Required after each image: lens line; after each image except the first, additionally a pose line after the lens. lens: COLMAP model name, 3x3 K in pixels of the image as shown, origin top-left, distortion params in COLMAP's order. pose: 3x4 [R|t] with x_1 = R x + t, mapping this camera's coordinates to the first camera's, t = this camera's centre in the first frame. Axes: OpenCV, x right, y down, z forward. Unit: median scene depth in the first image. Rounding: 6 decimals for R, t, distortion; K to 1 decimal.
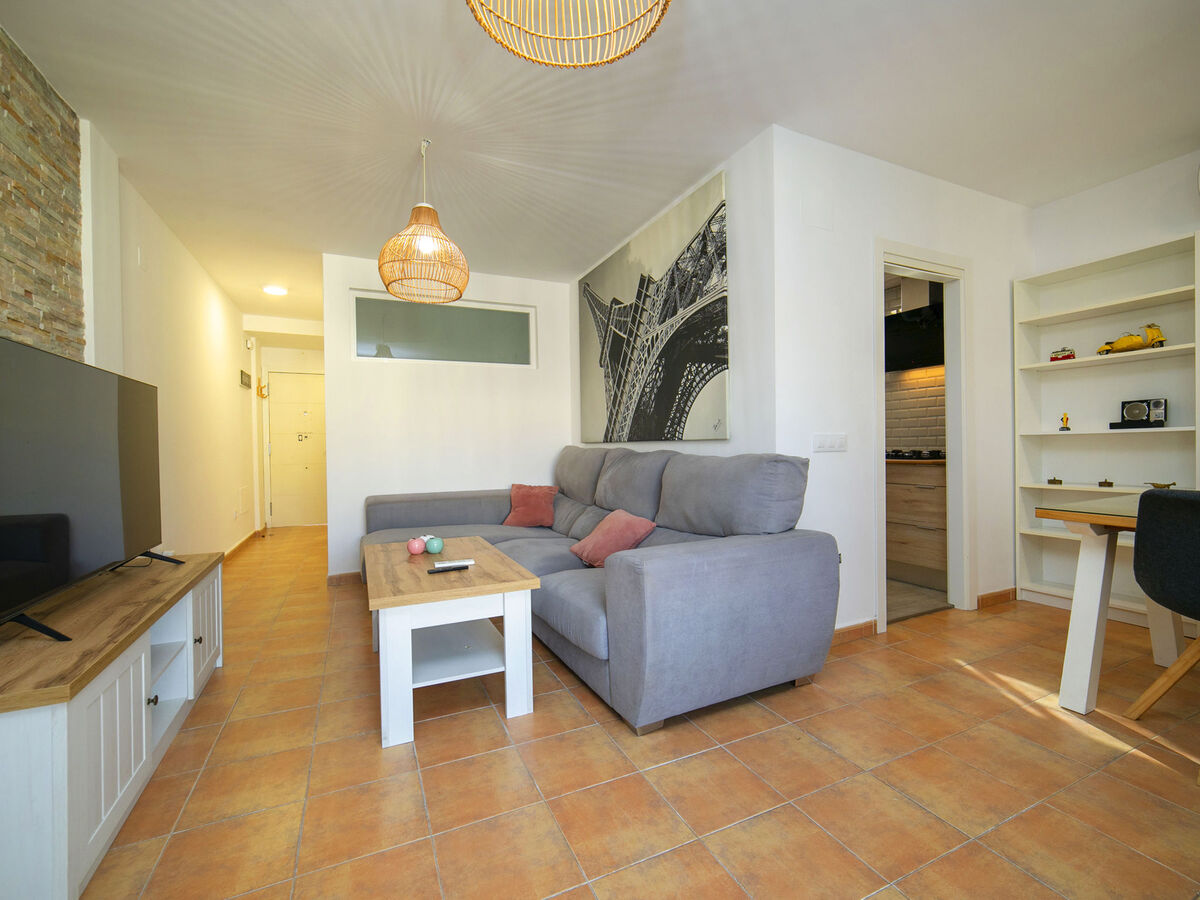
lens RADIAL K [[525.6, 0, 600.0], [0, 525.6, 450.0], [0, 0, 1]] dist [0.000144, 0.001102]
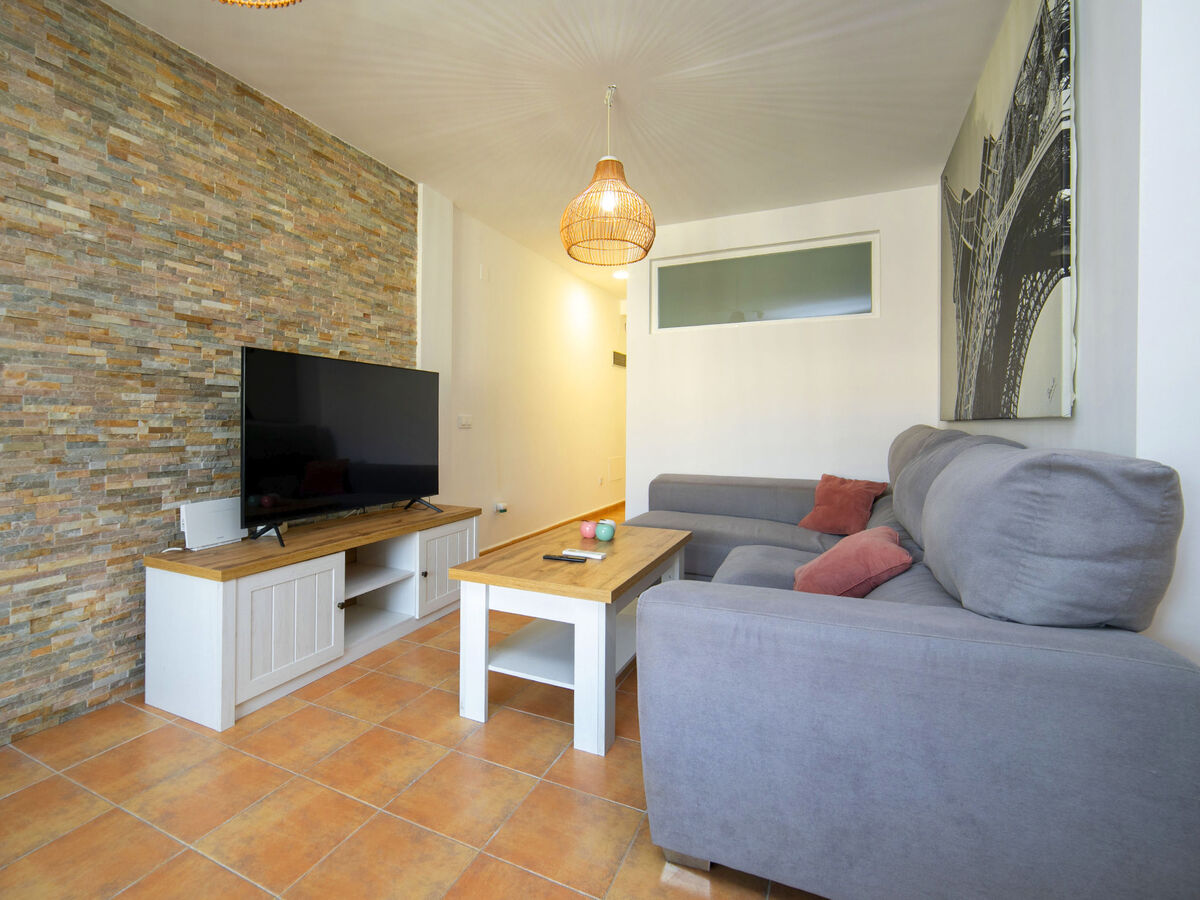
lens RADIAL K [[581.4, 0, 599.0], [0, 581.4, 424.0], [0, 0, 1]] dist [-0.006006, 0.000970]
pose [[0.623083, 0.018392, -0.781940, 0.539783], [-0.020736, 0.999761, 0.006992, -0.012462], [0.781881, 0.011858, 0.623315, 0.429150]]
